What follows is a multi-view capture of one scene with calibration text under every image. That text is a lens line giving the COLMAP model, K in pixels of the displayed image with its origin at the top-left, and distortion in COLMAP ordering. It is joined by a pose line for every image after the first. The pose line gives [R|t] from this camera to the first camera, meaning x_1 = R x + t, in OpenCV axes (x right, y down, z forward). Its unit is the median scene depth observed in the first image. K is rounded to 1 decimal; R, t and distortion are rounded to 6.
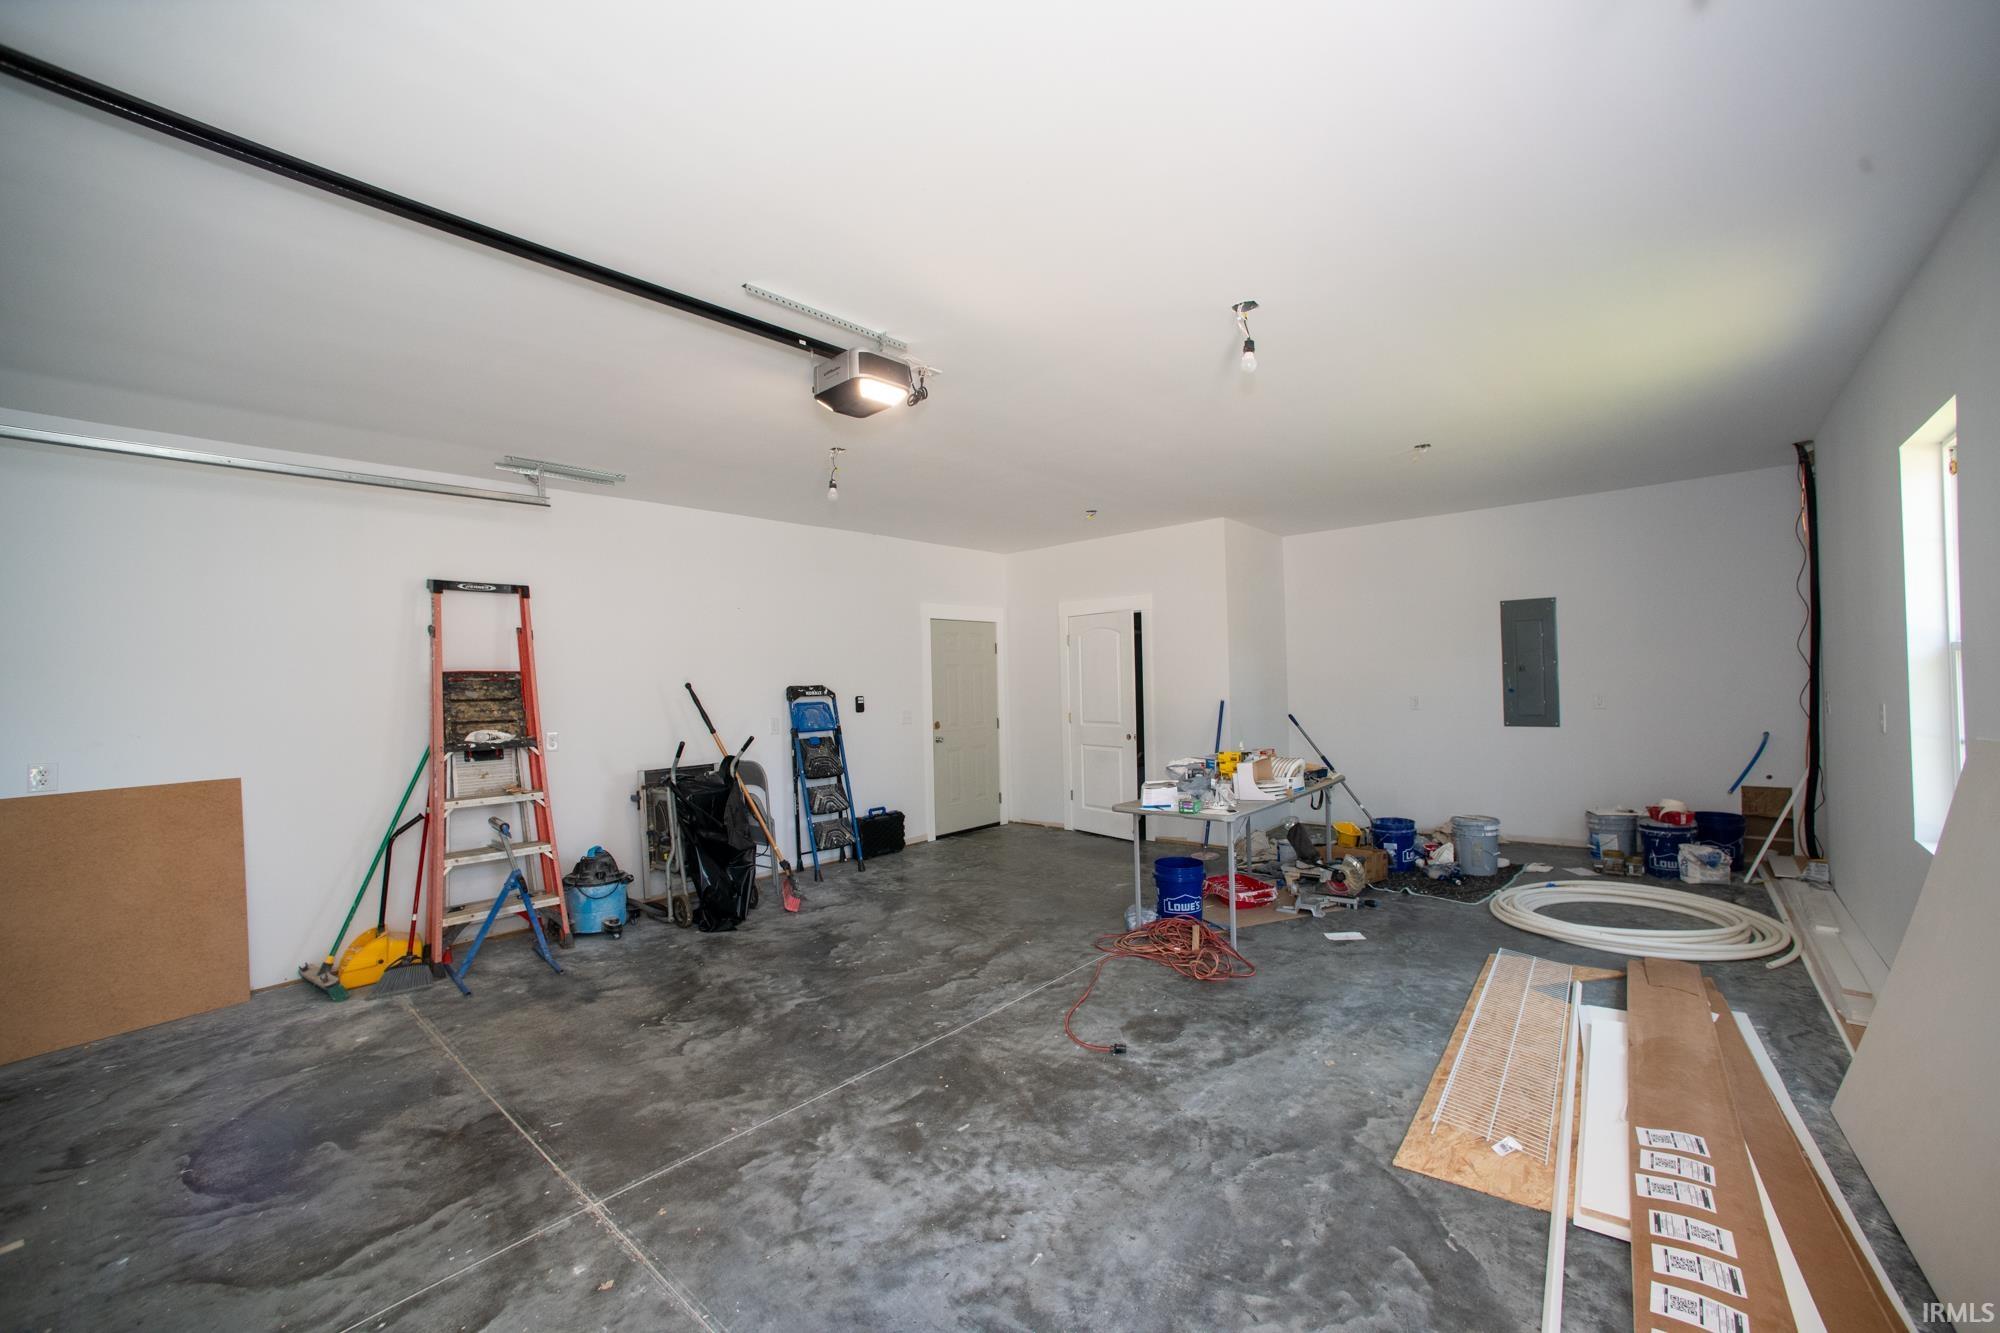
lens RADIAL K [[798.4, 0, 1004.5], [0, 798.4, 675.4], [0, 0, 1]] dist [-0.063153, 0.029930]
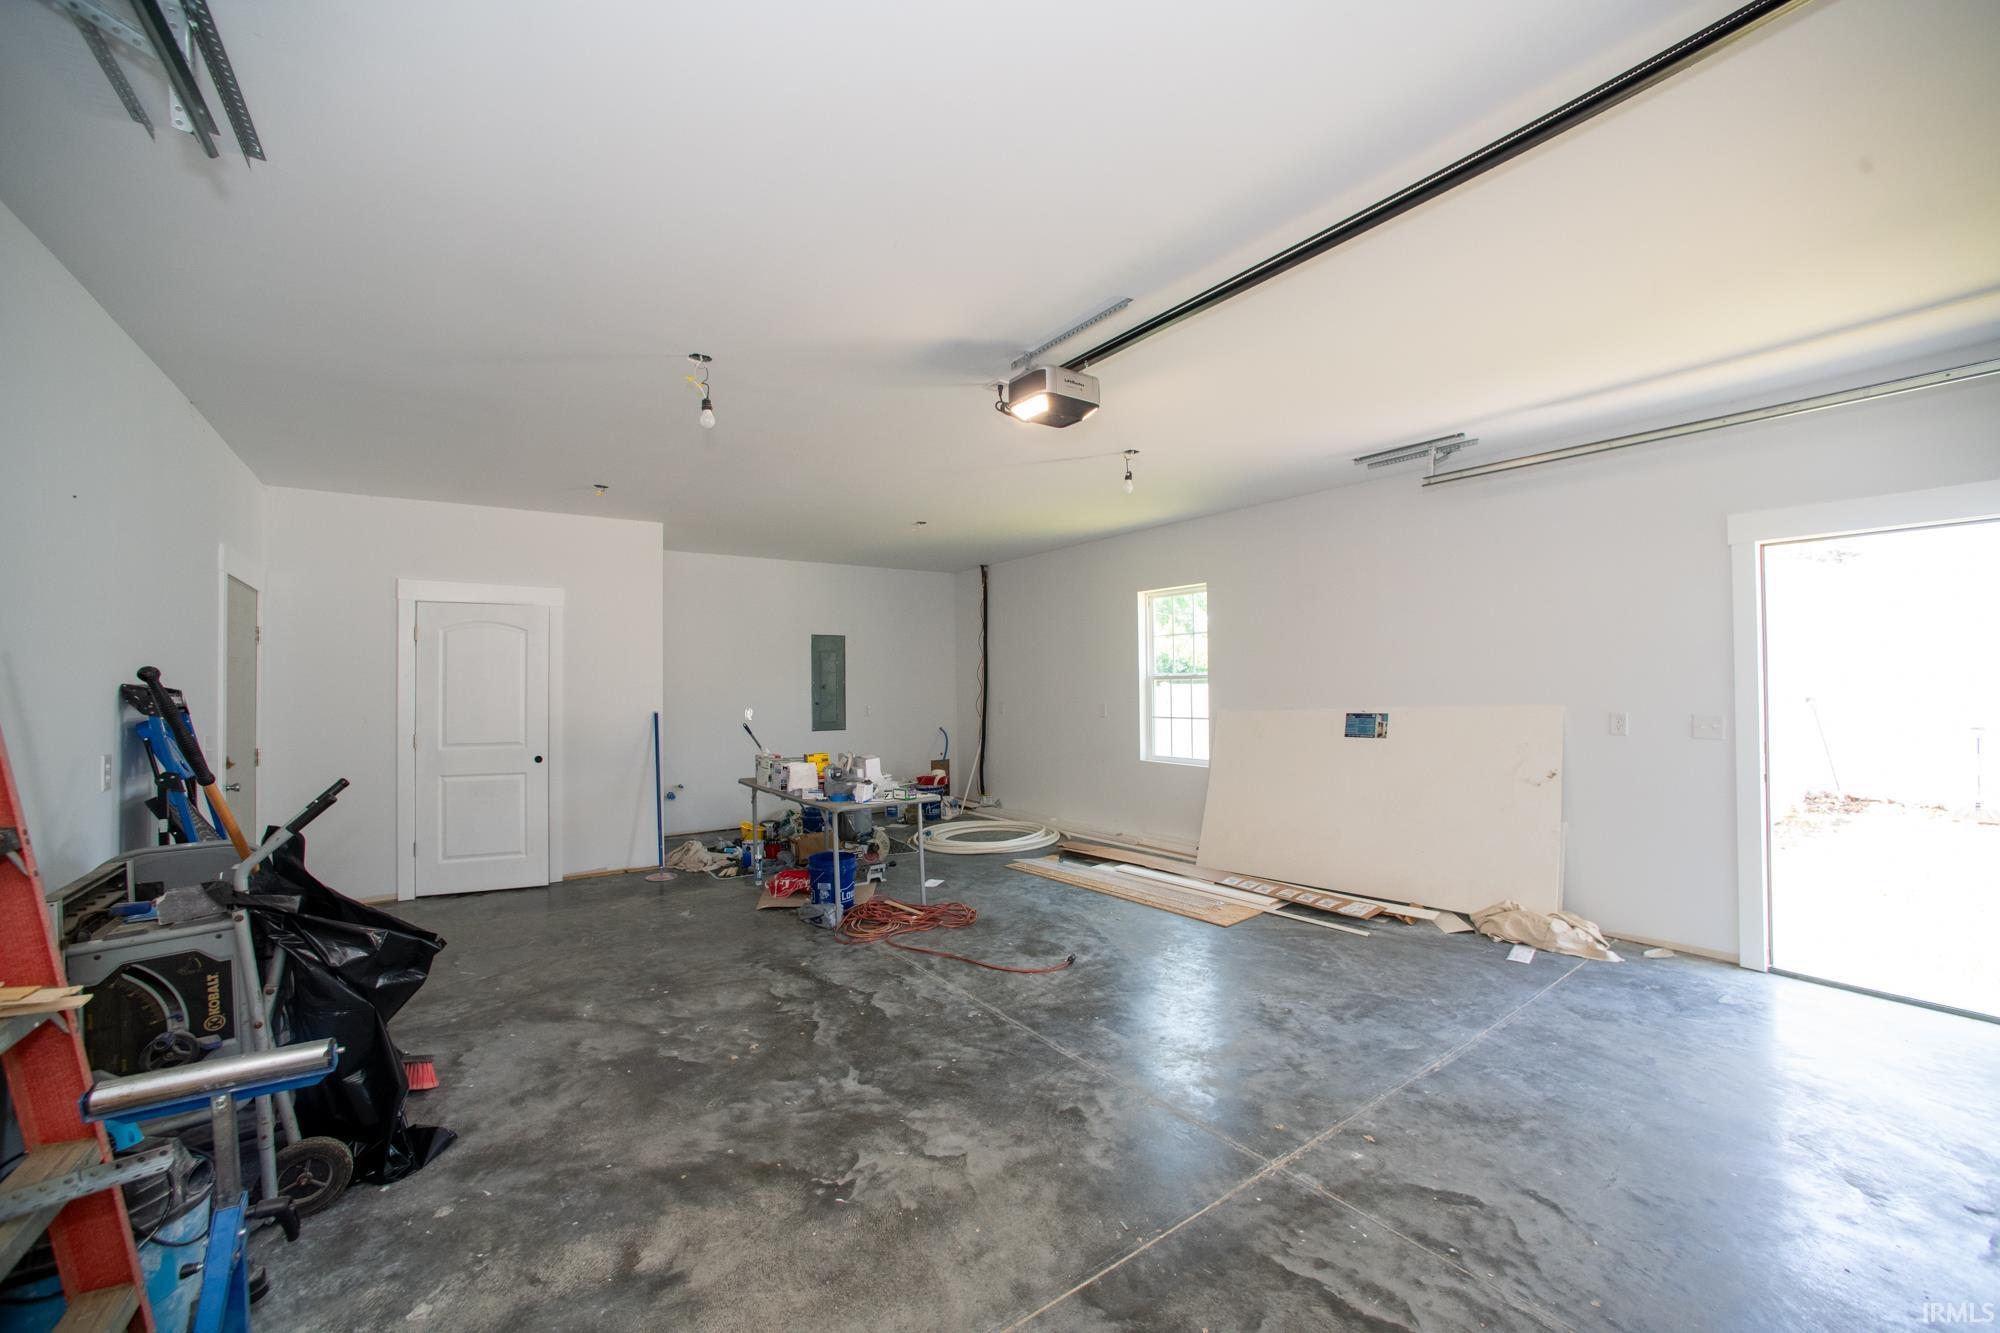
lens RADIAL K [[798.4, 0, 1004.5], [0, 798.4, 675.4], [0, 0, 1]] dist [-0.063153, 0.029930]
pose [[0.209995, 0.042606, 0.976774, -1.050779], [-0.006209, 0.999088, -0.042244, 0.043833], [-0.977683, 0.002806, 0.210068, 0.716398]]
